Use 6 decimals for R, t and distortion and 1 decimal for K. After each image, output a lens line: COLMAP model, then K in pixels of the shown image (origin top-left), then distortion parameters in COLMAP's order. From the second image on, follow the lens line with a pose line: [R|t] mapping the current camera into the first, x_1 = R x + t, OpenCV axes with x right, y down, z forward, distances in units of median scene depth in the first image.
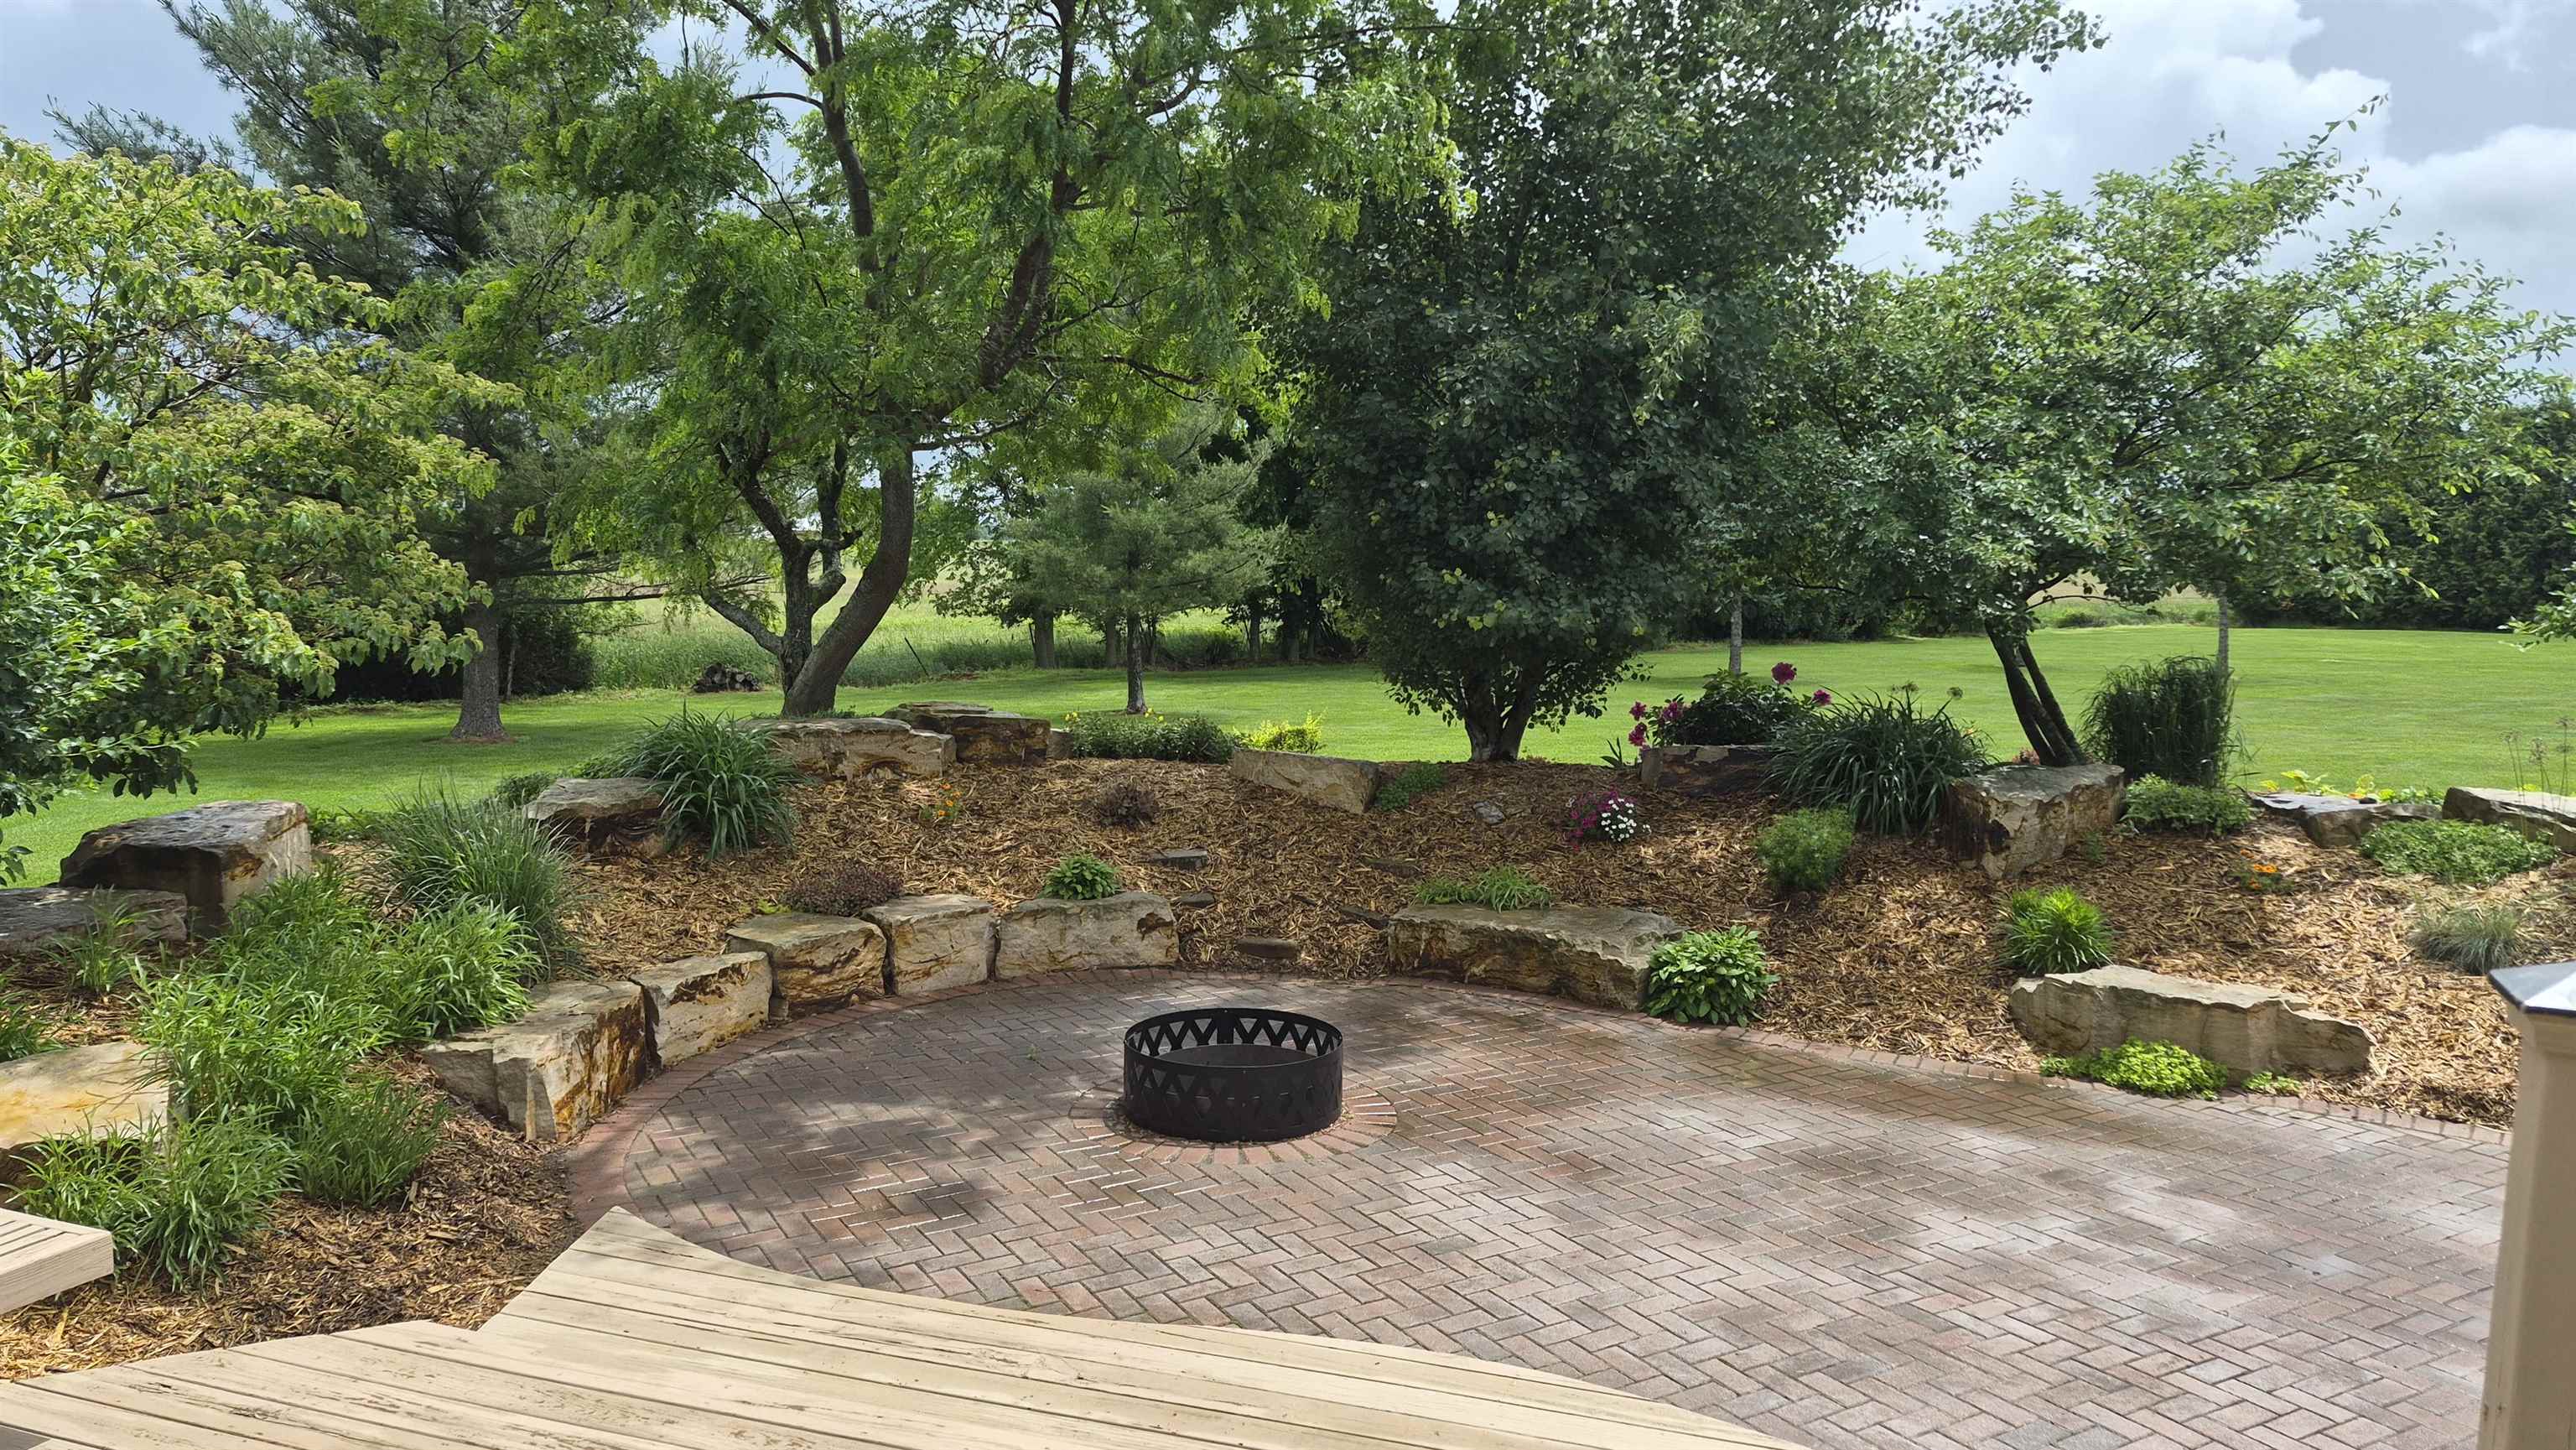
lens RADIAL K [[1771.6, 0, 1292.4], [0, 1771.6, 752.0], [0, 0, 1]] dist [0.061419, -0.067184]
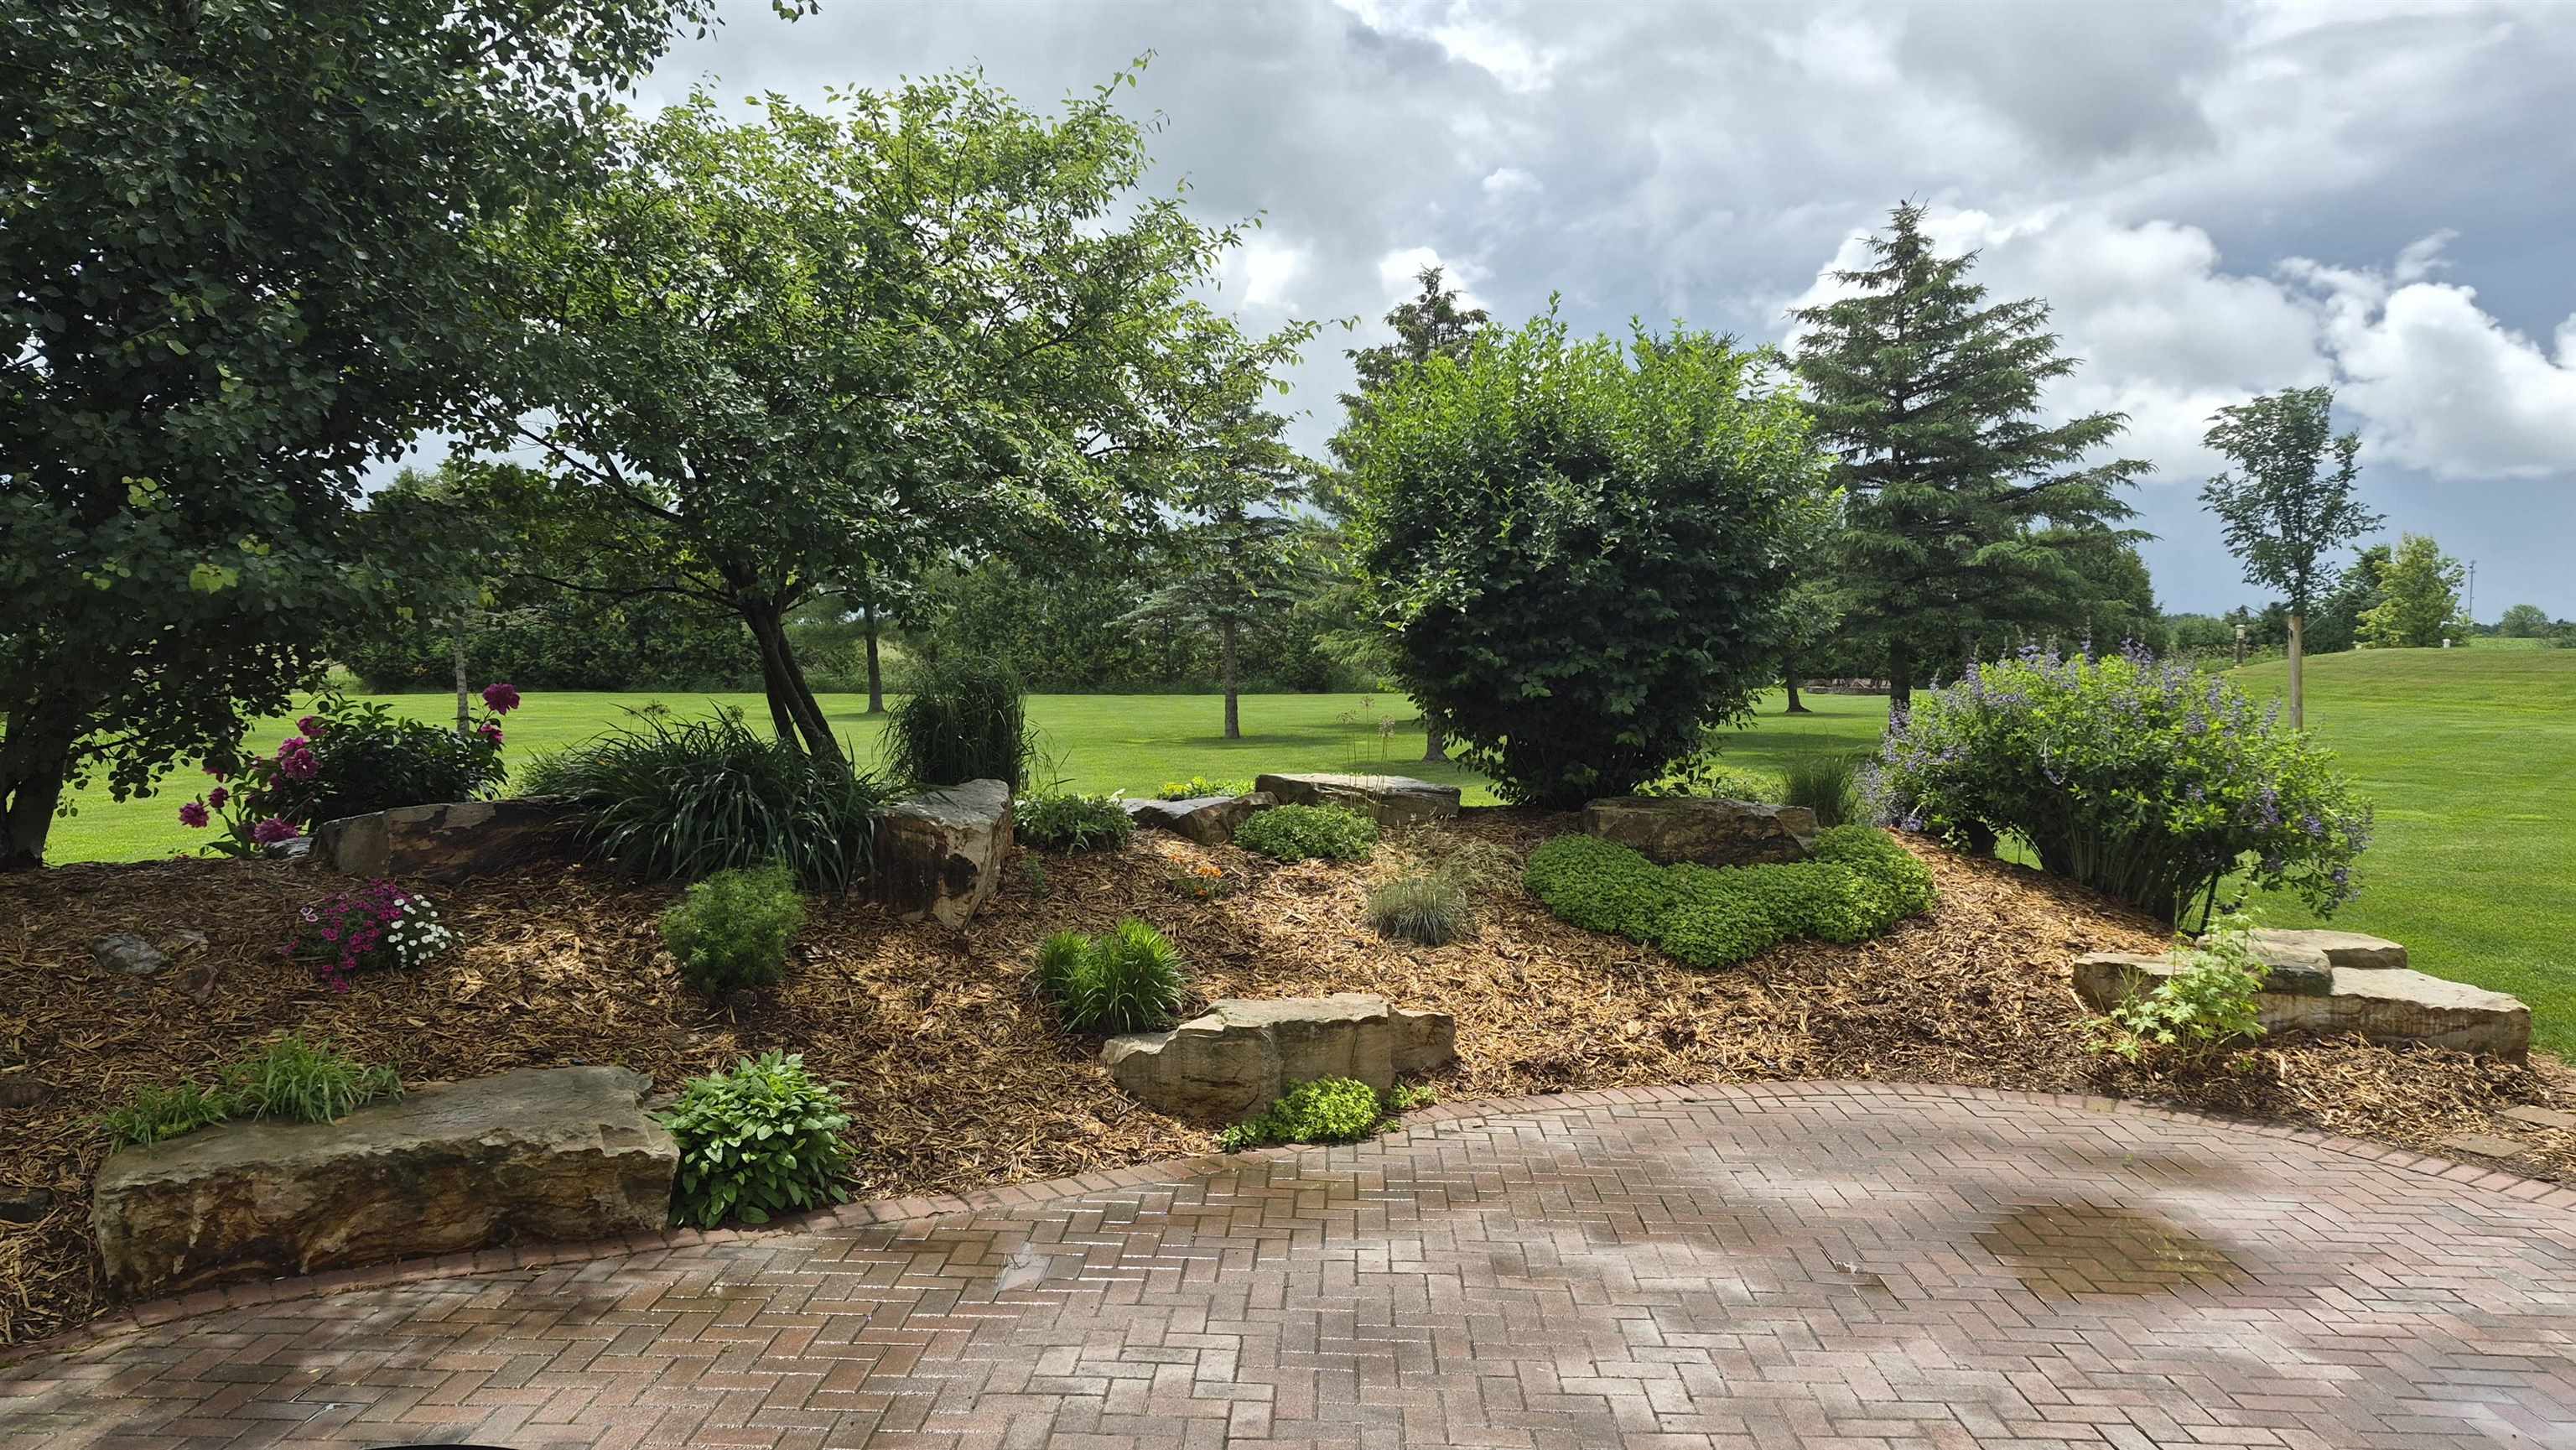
lens RADIAL K [[1771.6, 0, 1292.4], [0, 1771.6, 752.0], [0, 0, 1]] dist [0.061419, -0.067184]
pose [[0.537031, -0.058505, 0.841532, -0.189199], [0.095234, 0.995419, 0.008430, 0.001716], [-0.838170, 0.075615, 0.540142, 0.488647]]
